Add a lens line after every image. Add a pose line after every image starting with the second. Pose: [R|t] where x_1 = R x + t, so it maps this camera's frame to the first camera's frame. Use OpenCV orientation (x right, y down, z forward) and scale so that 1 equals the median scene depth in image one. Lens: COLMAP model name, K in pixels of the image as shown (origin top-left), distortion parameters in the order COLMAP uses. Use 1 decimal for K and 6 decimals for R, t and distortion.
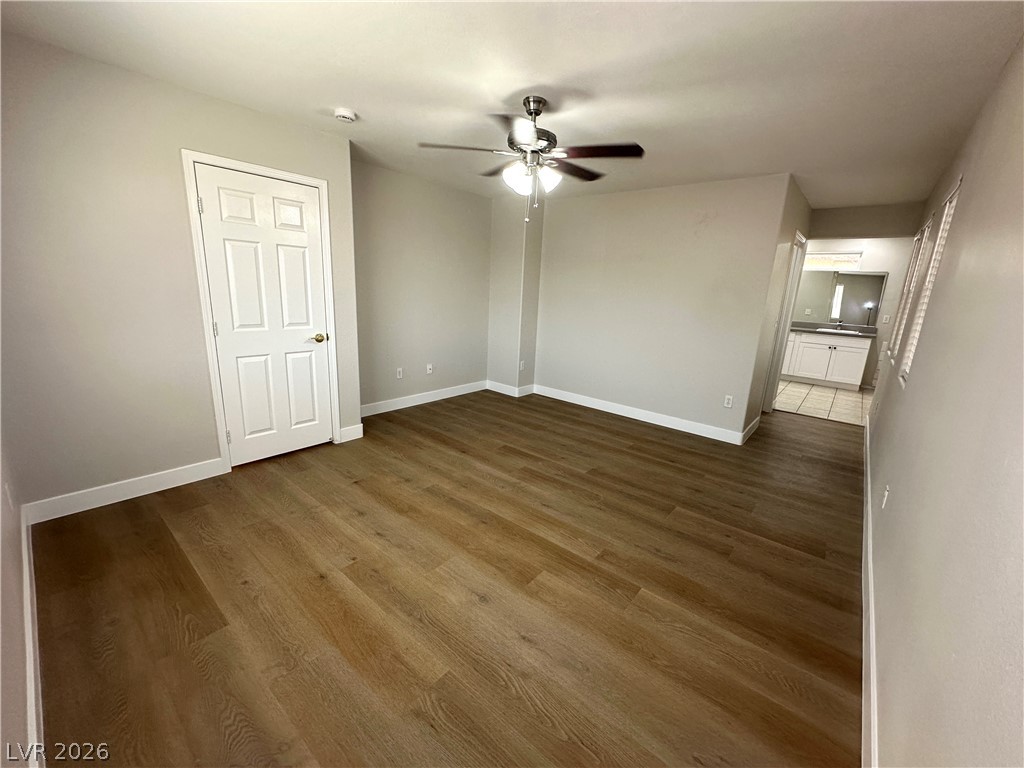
lens RADIAL K [[408.9, 0, 513.7], [0, 408.9, 383.8], [0, 0, 1]] dist [-0.002186, 0.000065]
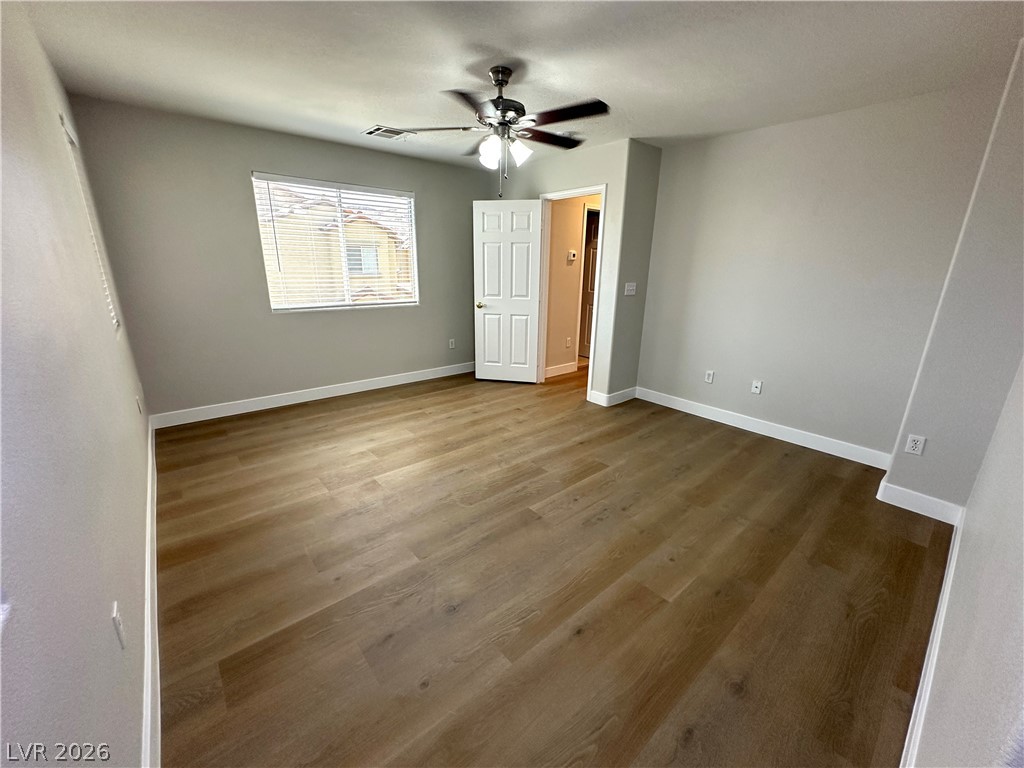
lens RADIAL K [[408.9, 0, 513.7], [0, 408.9, 383.8], [0, 0, 1]] dist [-0.002186, 0.000065]
pose [[-0.166699, 0.229842, -0.958845, 0.852758], [-0.253170, 0.929873, 0.266911, -0.191858], [0.952951, 0.287245, -0.096819, 0.979377]]
